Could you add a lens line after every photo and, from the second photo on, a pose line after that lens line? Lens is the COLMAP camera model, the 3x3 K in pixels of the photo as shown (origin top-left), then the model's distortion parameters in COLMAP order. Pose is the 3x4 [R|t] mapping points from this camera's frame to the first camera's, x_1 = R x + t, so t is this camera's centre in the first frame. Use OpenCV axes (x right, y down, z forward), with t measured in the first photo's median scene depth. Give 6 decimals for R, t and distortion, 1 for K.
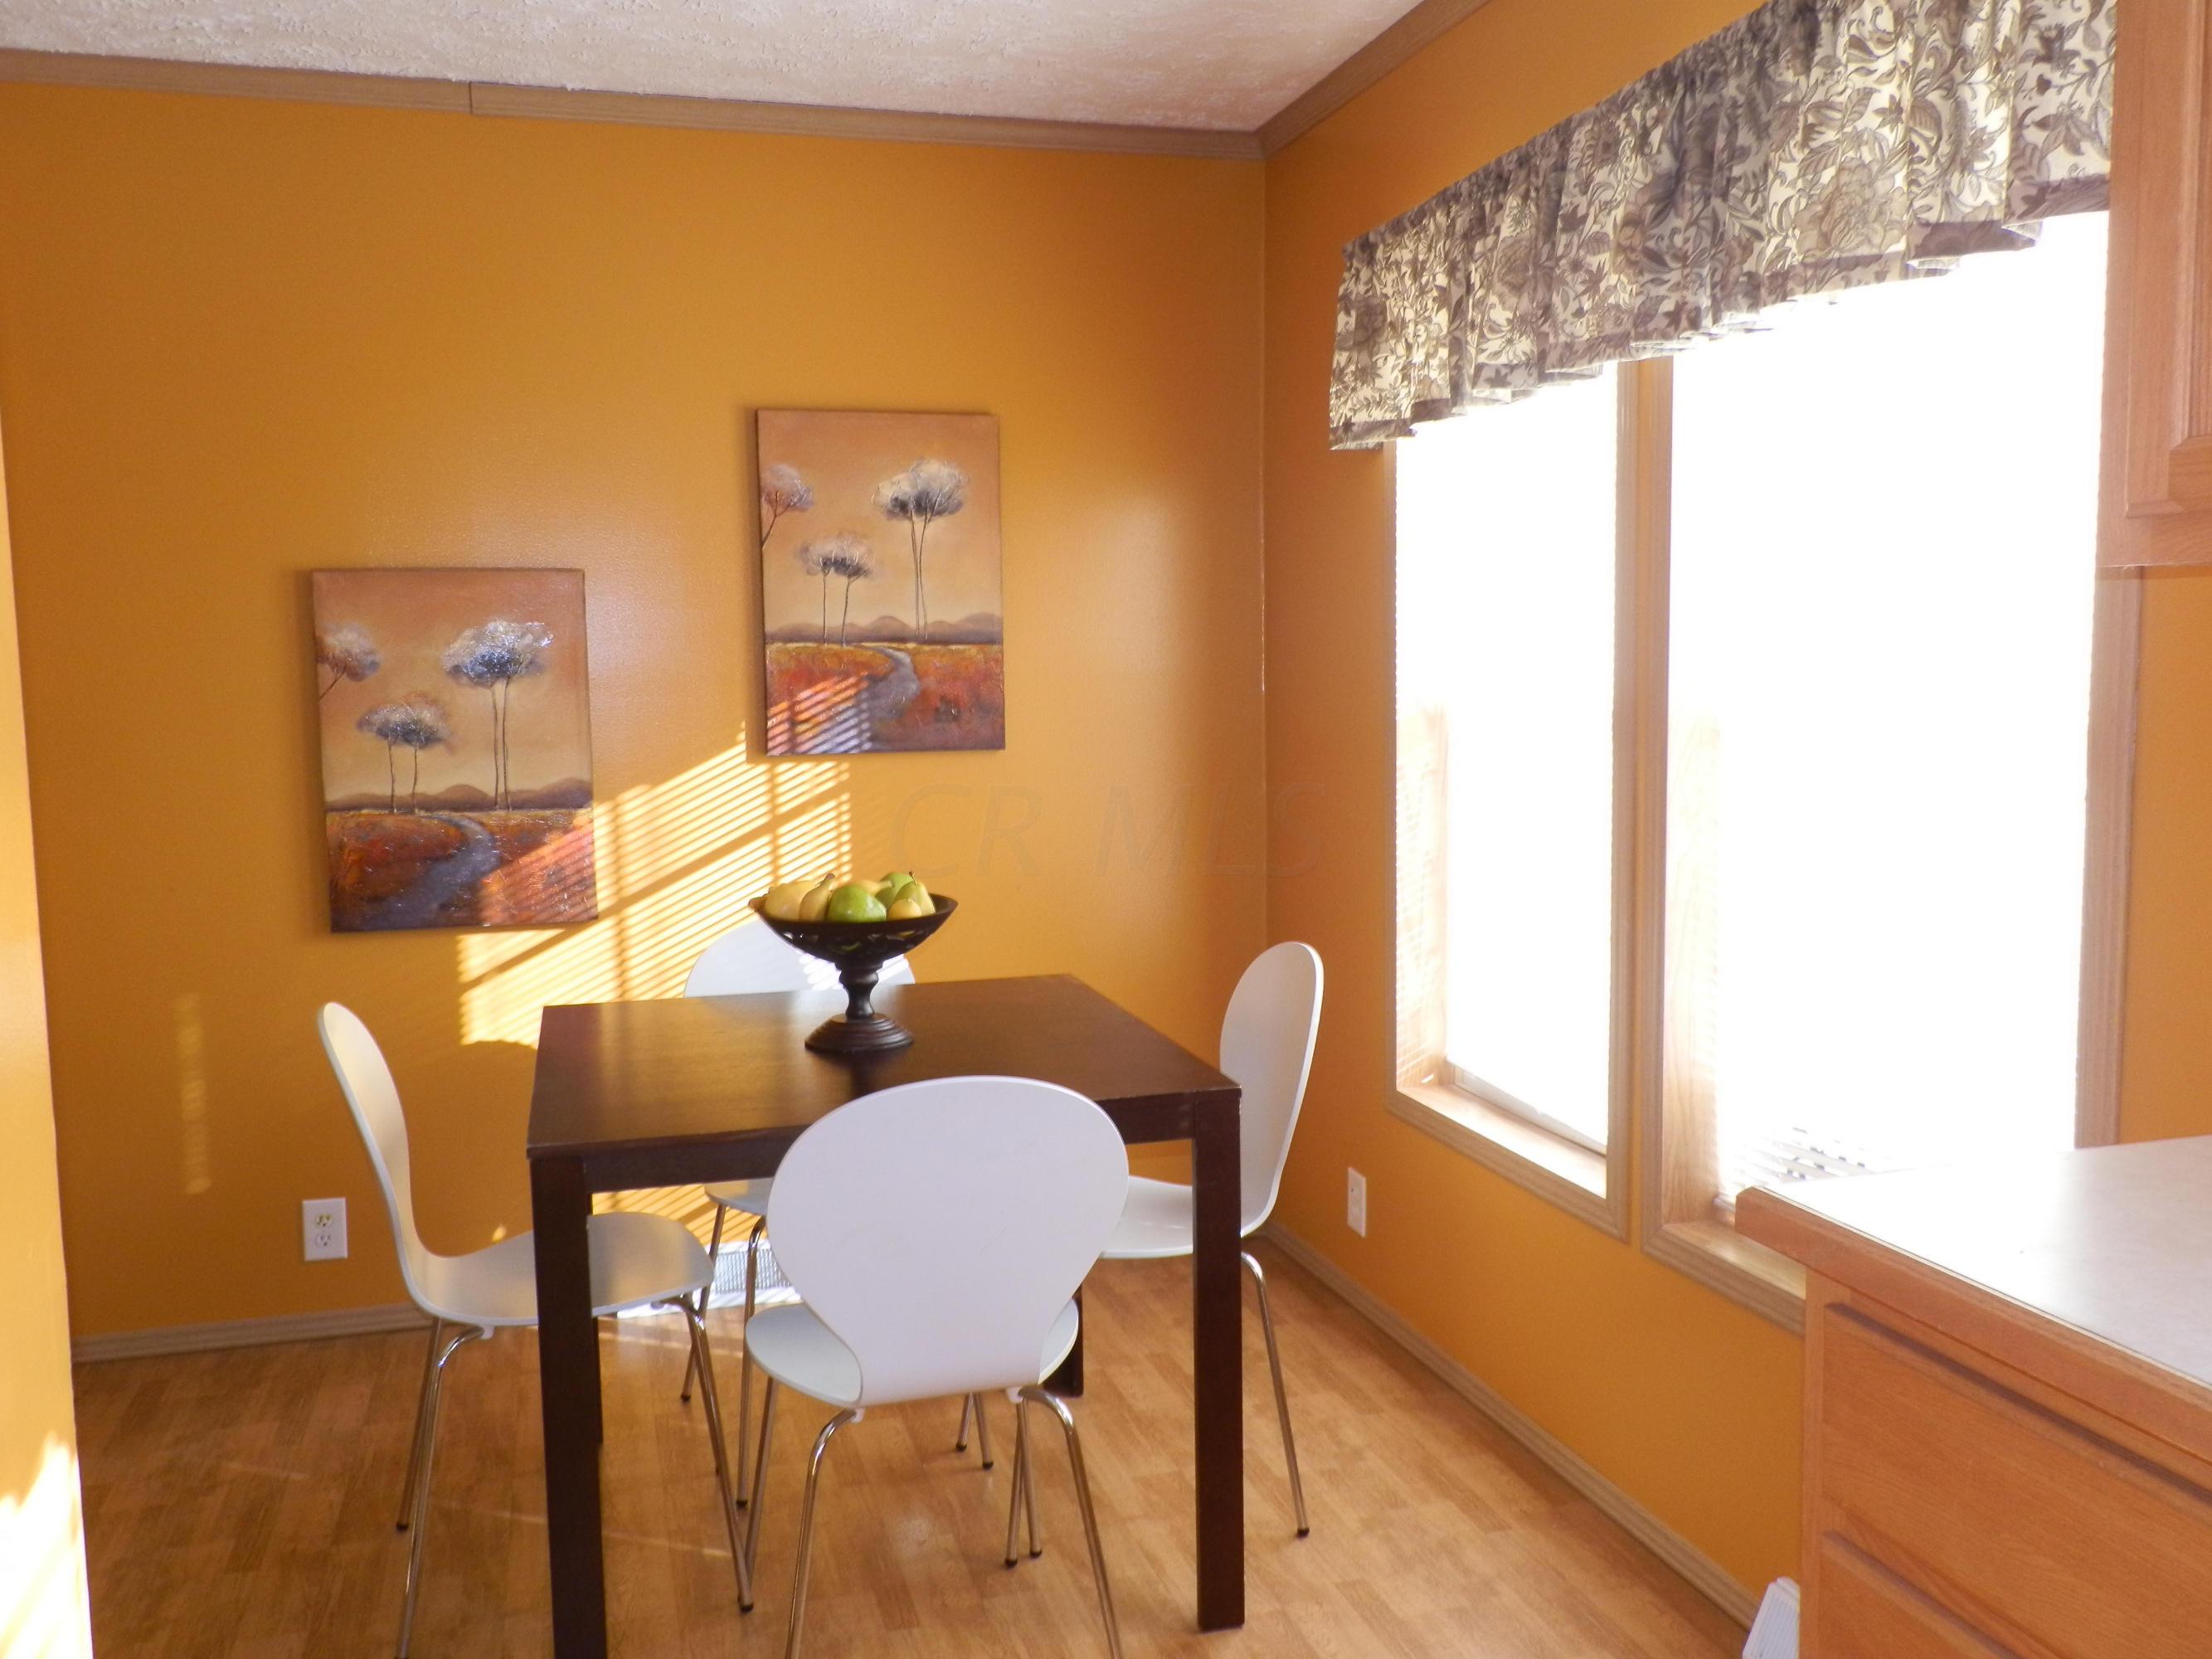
lens RADIAL K [[1852.2, 0, 1102.9], [0, 1852.2, 849.1], [0, 0, 1]] dist [-0.002133, 0.040622]
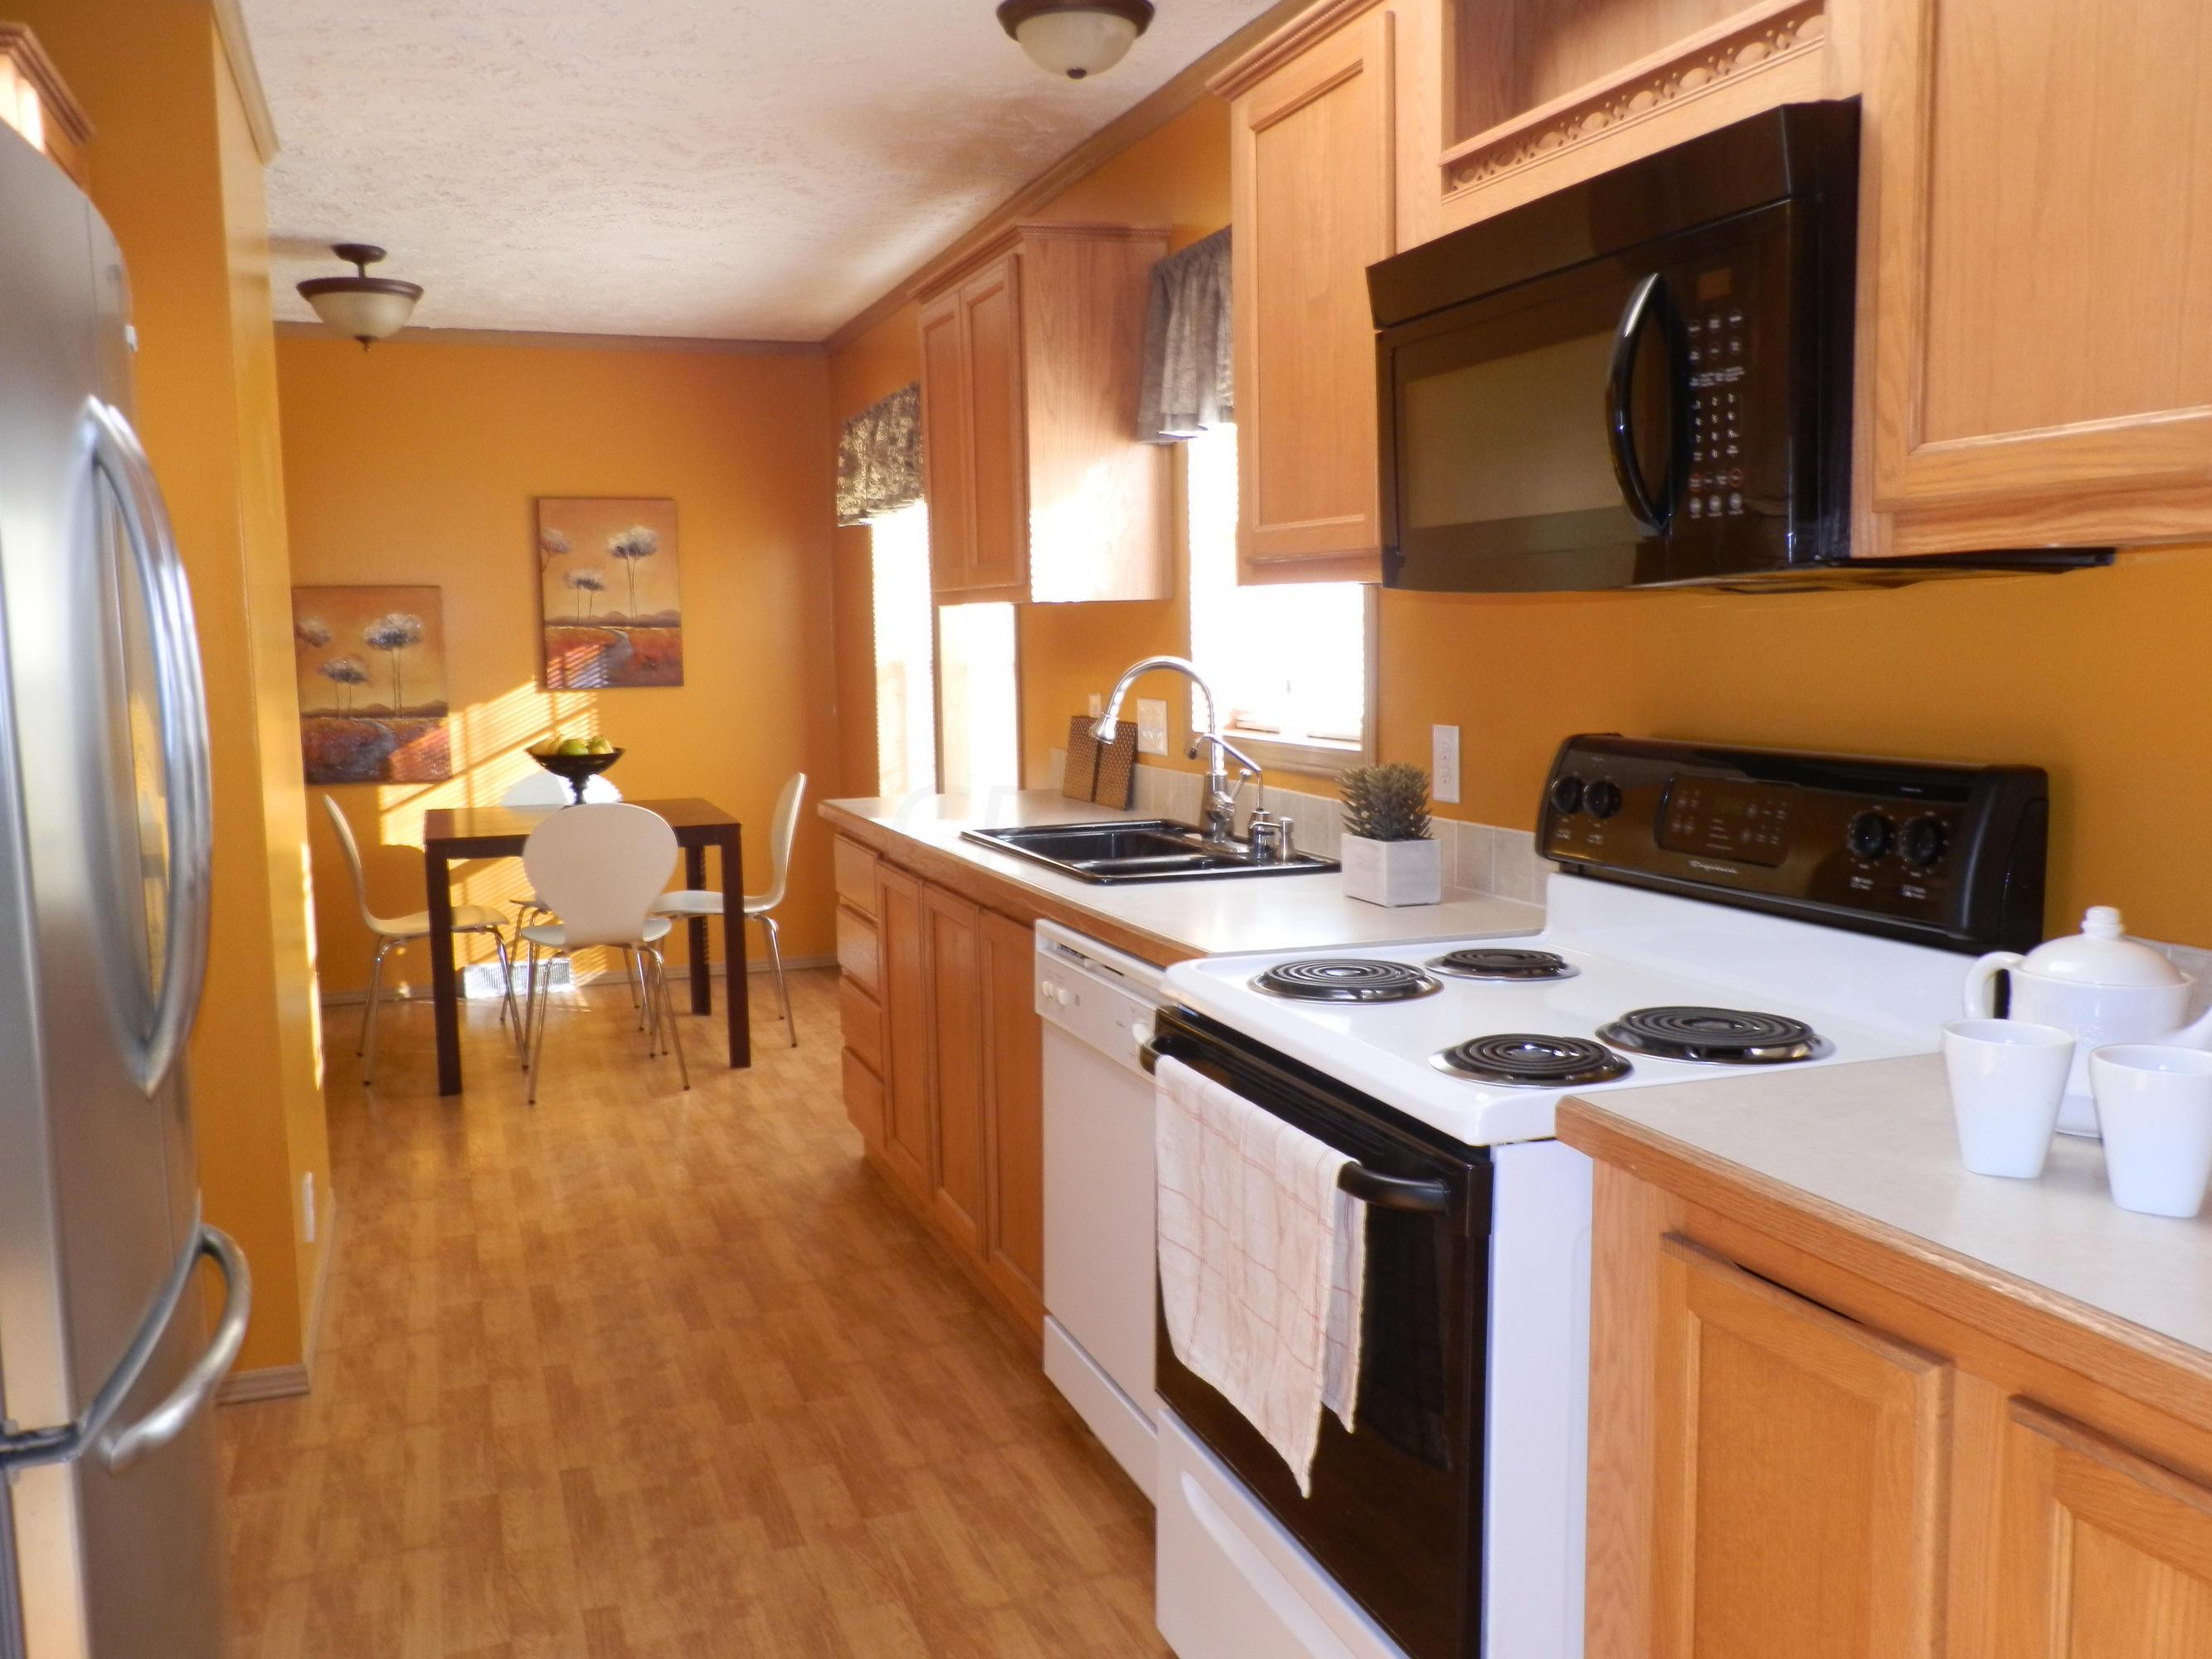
lens RADIAL K [[1852.2, 0, 1102.9], [0, 1852.2, 849.1], [0, 0, 1]] dist [-0.002133, 0.040622]
pose [[0.997453, -0.008306, 0.070845, 0.243338], [0.007382, 0.999884, 0.013291, 0.090824], [-0.070947, -0.012734, 0.997399, -0.892225]]
